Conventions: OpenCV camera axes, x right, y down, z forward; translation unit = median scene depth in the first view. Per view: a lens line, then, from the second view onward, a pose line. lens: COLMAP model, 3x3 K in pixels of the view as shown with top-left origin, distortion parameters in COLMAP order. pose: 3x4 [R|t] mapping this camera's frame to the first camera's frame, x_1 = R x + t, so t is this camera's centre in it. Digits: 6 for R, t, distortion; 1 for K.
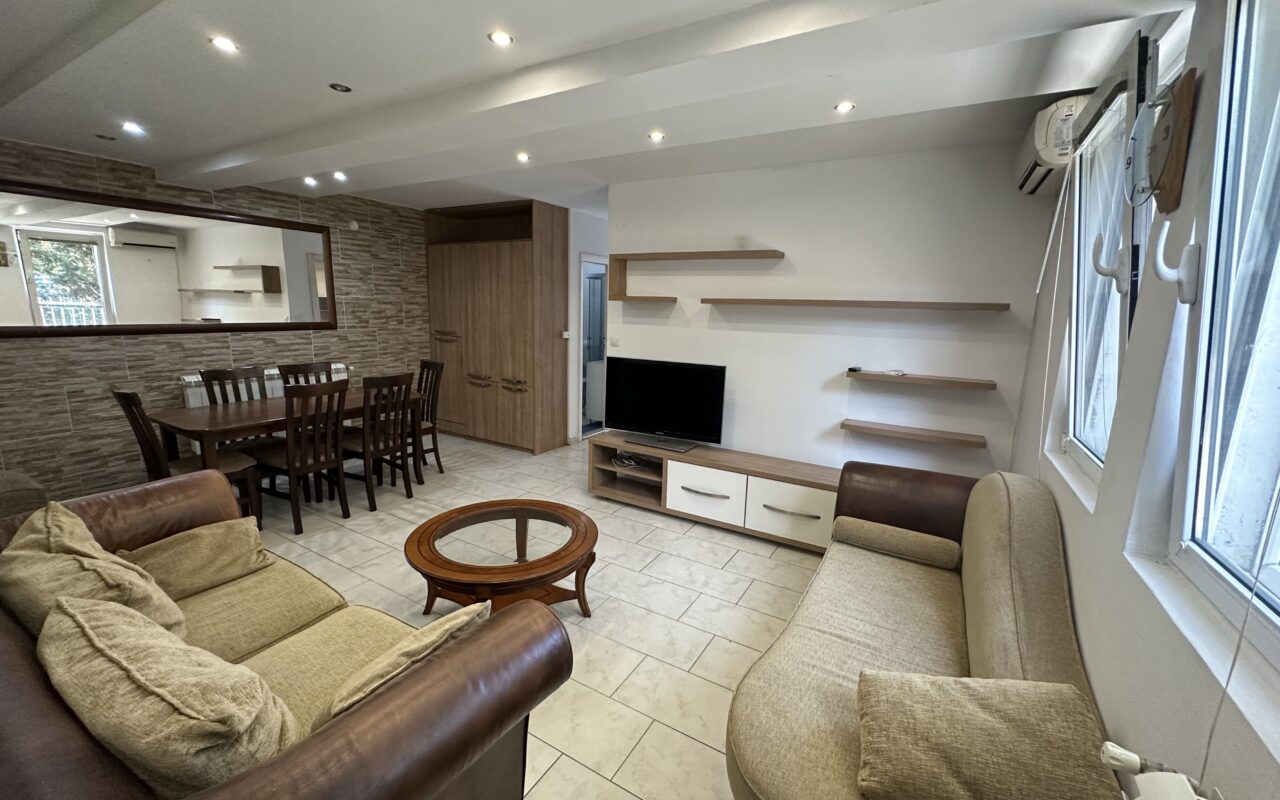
lens RADIAL K [[509.3, 0, 636.4], [0, 509.3, 398.4], [0, 0, 1]] dist [-0.000056, 0.000232]
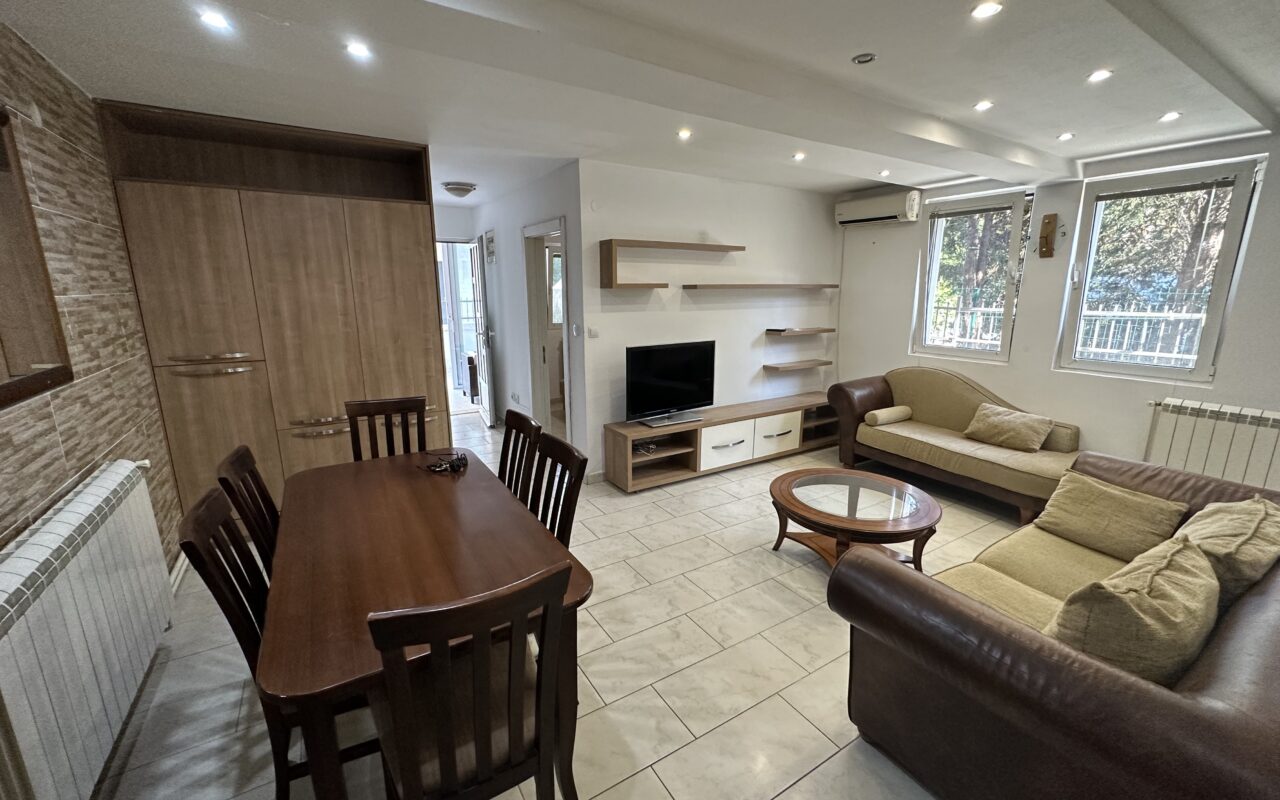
lens RADIAL K [[509.3, 0, 638.3], [0, 509.3, 400.7], [0, 0, 1]] dist [-0.000056, 0.000232]
pose [[0.463045, -0.219934, 0.858614, -0.884610], [0.173925, 0.972437, 0.155294, -0.129013], [-0.869103, 0.077426, 0.488534, 0.517225]]
